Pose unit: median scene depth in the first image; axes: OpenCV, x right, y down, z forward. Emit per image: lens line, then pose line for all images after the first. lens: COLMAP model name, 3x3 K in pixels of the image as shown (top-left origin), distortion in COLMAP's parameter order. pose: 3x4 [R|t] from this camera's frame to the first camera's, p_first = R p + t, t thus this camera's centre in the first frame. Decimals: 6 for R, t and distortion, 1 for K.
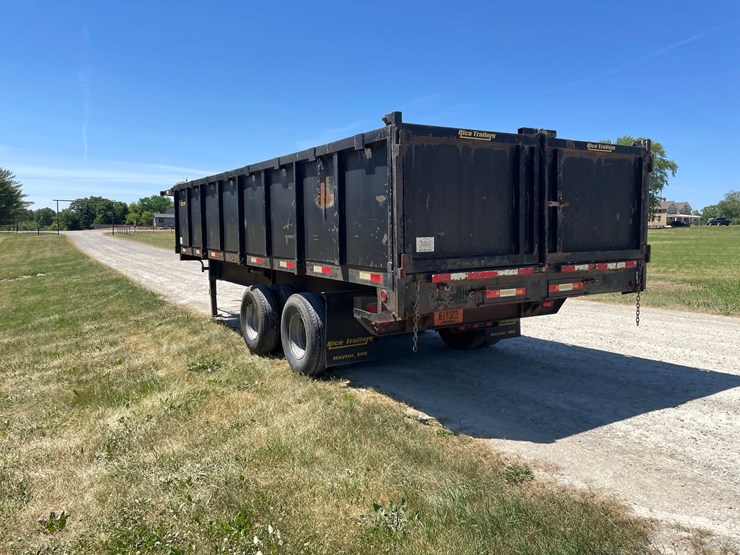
lens RADIAL K [[556.4, 0, 375.3], [0, 556.4, 272.1], [0, 0, 1]] dist [0.071042, -0.076639]
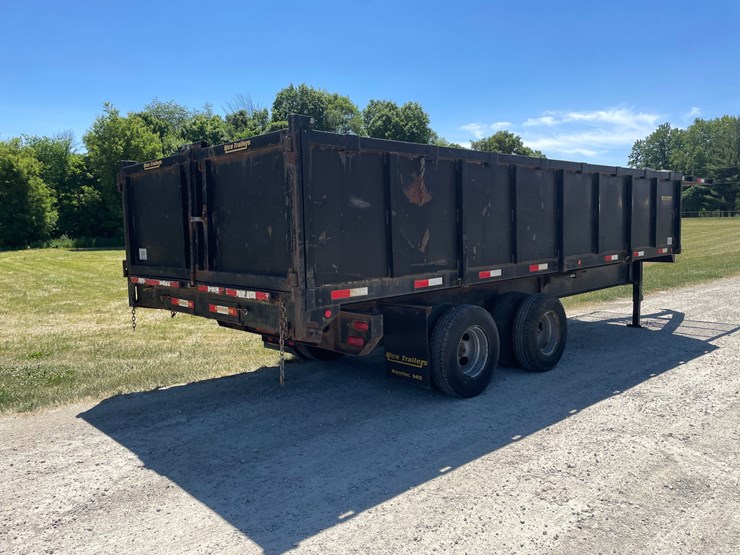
lens RADIAL K [[556.4, 0, 374.8], [0, 556.4, 274.9], [0, 0, 1]] dist [0.071042, -0.076639]
pose [[0.210593, 0.089869, -0.973434, 1.374377], [-0.054840, 0.995283, 0.080022, -0.124761], [0.976034, 0.036531, 0.214528, 1.135092]]
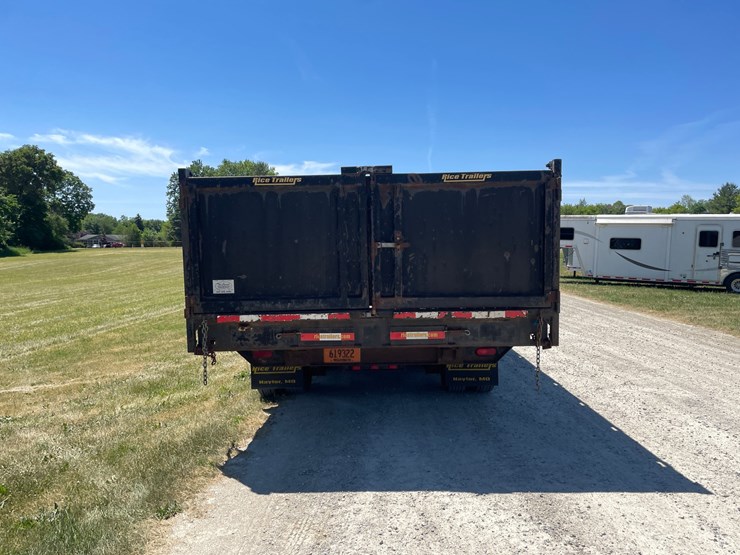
lens RADIAL K [[556.4, 0, 368.7], [0, 556.4, 281.2], [0, 0, 1]] dist [0.071042, -0.076639]
pose [[0.841069, 0.032142, -0.539973, 0.821688], [-0.034397, 0.999391, 0.005912, -0.068836], [0.539834, 0.013601, 0.841662, 0.219461]]
